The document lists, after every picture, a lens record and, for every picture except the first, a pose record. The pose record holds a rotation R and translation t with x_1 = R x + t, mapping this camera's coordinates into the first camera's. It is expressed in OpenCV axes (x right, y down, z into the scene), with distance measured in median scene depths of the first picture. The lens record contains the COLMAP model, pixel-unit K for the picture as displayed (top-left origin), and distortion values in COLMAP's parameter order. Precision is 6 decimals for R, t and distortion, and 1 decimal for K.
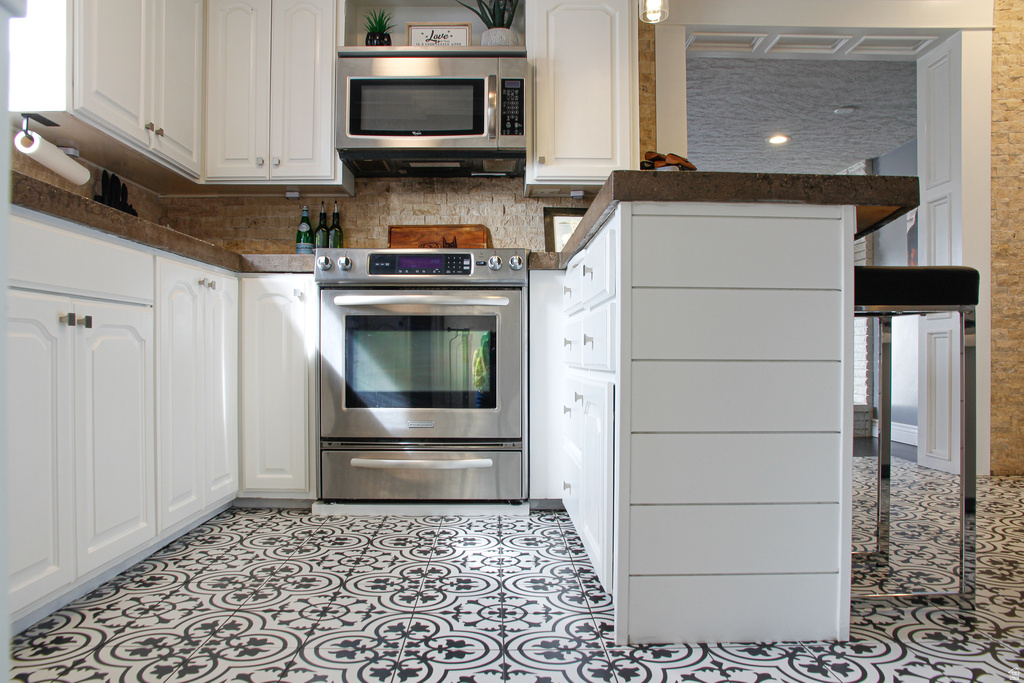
lens RADIAL K [[706.7, 0, 507.0], [0, 706.7, 351.0], [0, 0, 1]] dist [-0.032025, 0.006668]
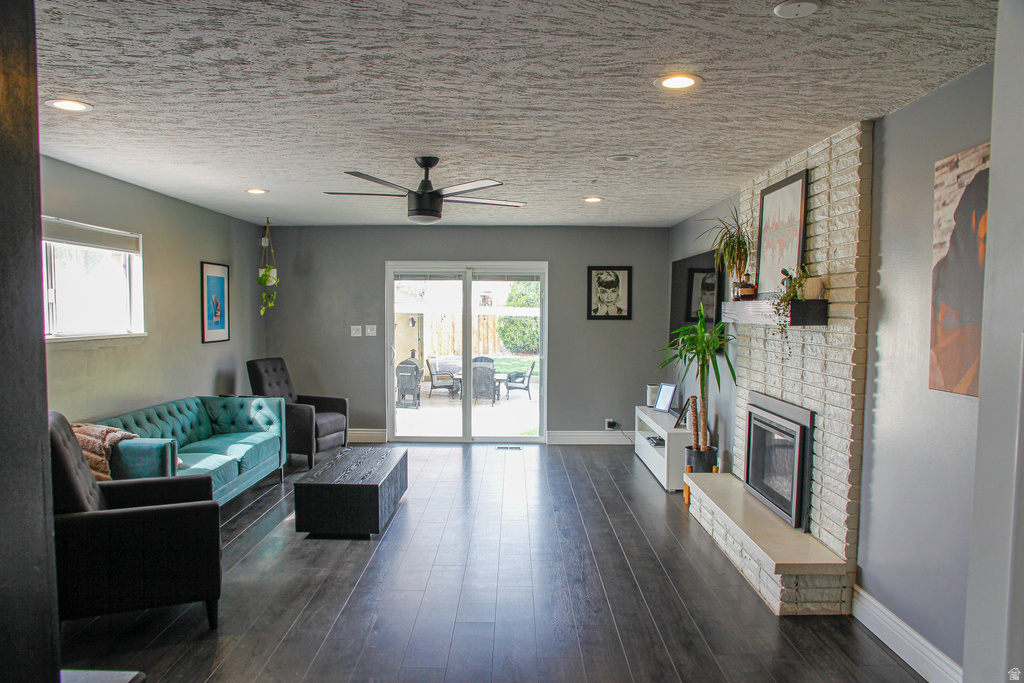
lens RADIAL K [[706.7, 0, 502.4], [0, 706.7, 357.6], [0, 0, 1]] dist [-0.032025, 0.006668]
pose [[0.999610, 0.007575, -0.026864, 0.282049], [-0.005680, 0.997537, 0.069909, -0.142879], [0.027327, -0.069730, 0.997192, 0.495413]]
